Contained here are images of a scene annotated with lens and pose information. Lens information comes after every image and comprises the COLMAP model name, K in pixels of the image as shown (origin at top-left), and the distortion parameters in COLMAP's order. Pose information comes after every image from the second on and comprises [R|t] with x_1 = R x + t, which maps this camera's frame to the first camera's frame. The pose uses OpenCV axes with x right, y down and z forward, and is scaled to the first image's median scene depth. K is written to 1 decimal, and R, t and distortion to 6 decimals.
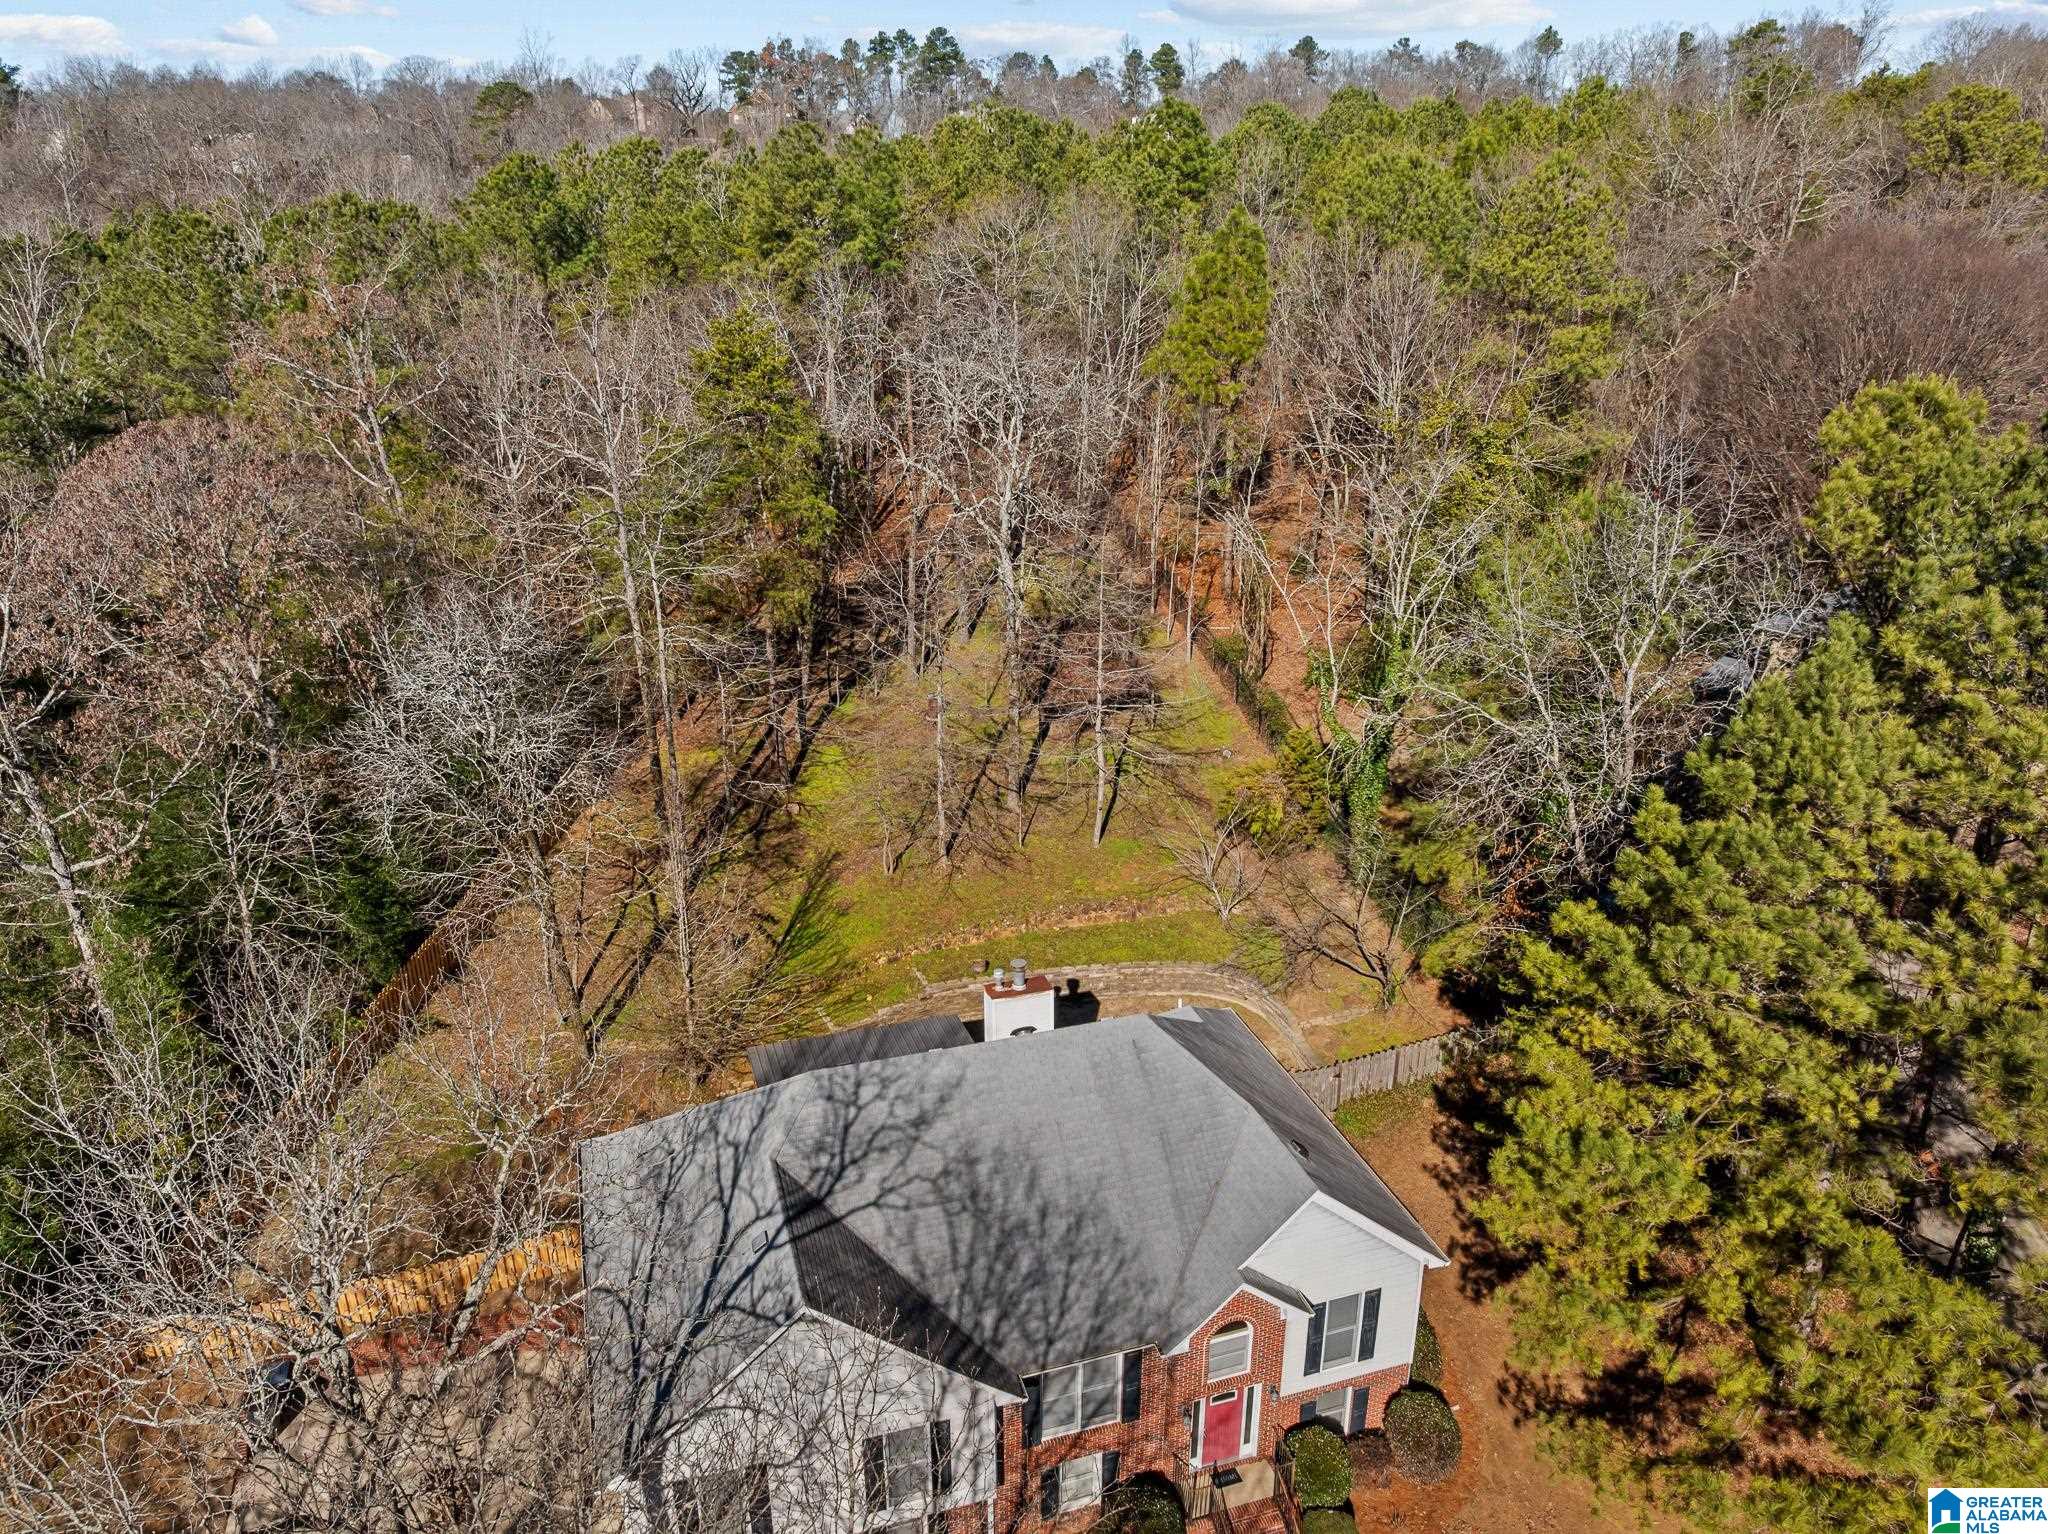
lens RADIAL K [[1439.4, 0, 1032.9], [0, 1439.4, 764.3], [0, 0, 1]] dist [-0.039199, 0.000923]
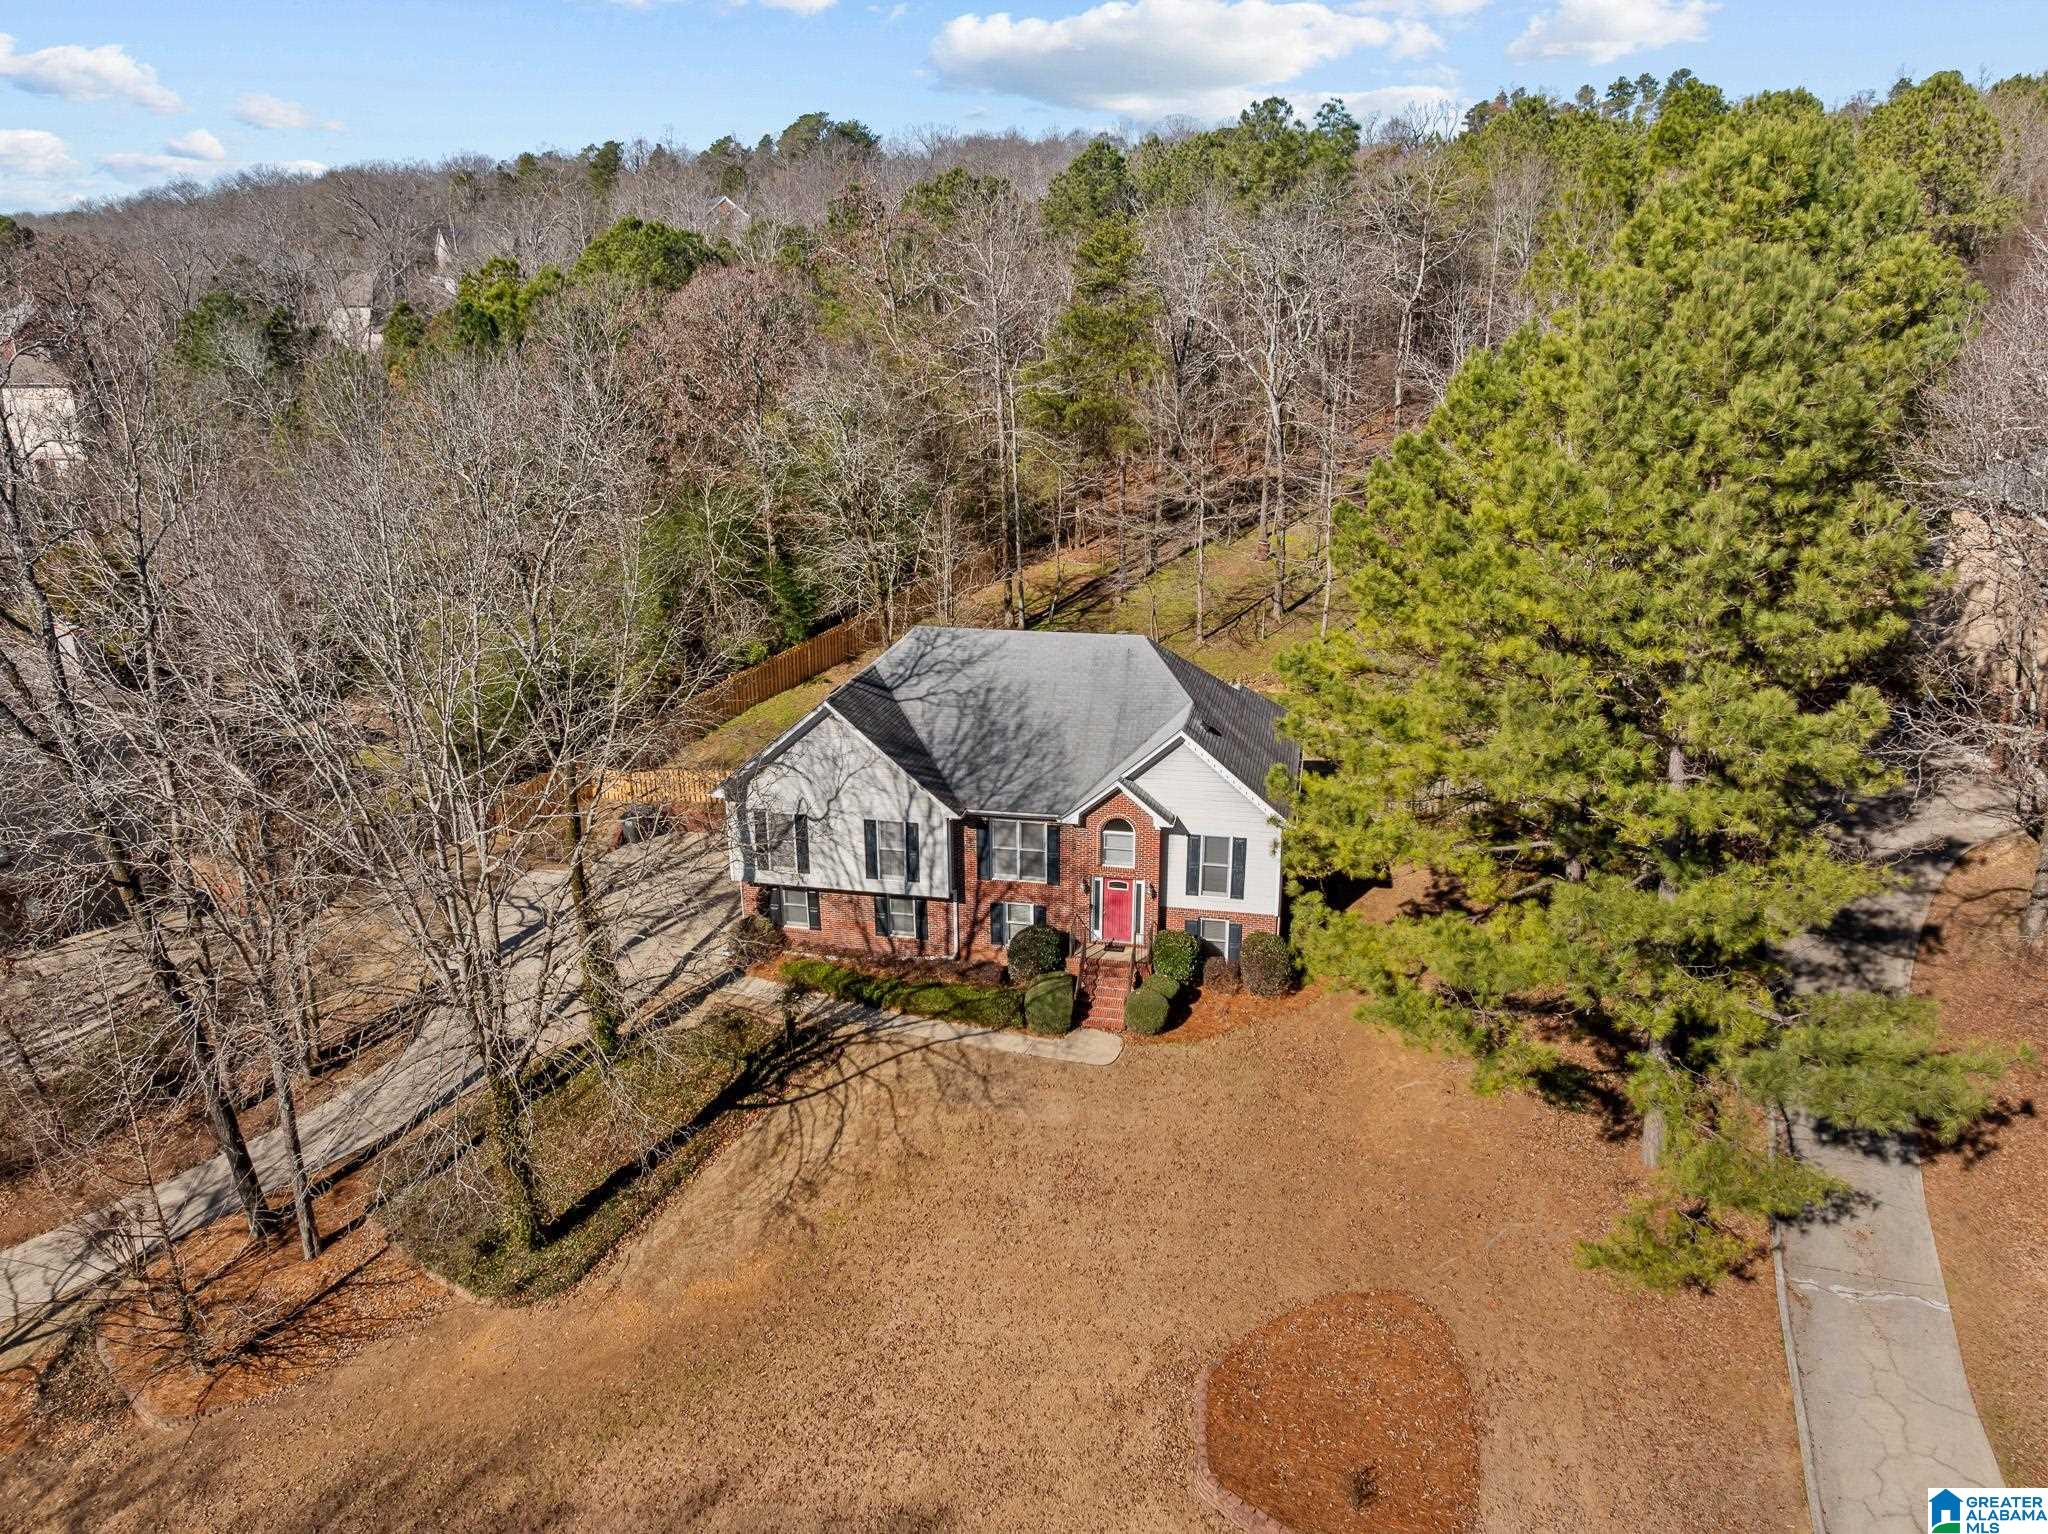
lens RADIAL K [[1439.4, 0, 1032.9], [0, 1439.4, 764.3], [0, 0, 1]] dist [-0.039199, 0.000923]
pose [[0.872628, 0.155580, -0.462941, 0.266757], [-0.175601, 0.984461, -0.000157, 0.129669], [0.455723, 0.081430, 0.886389, -0.117902]]
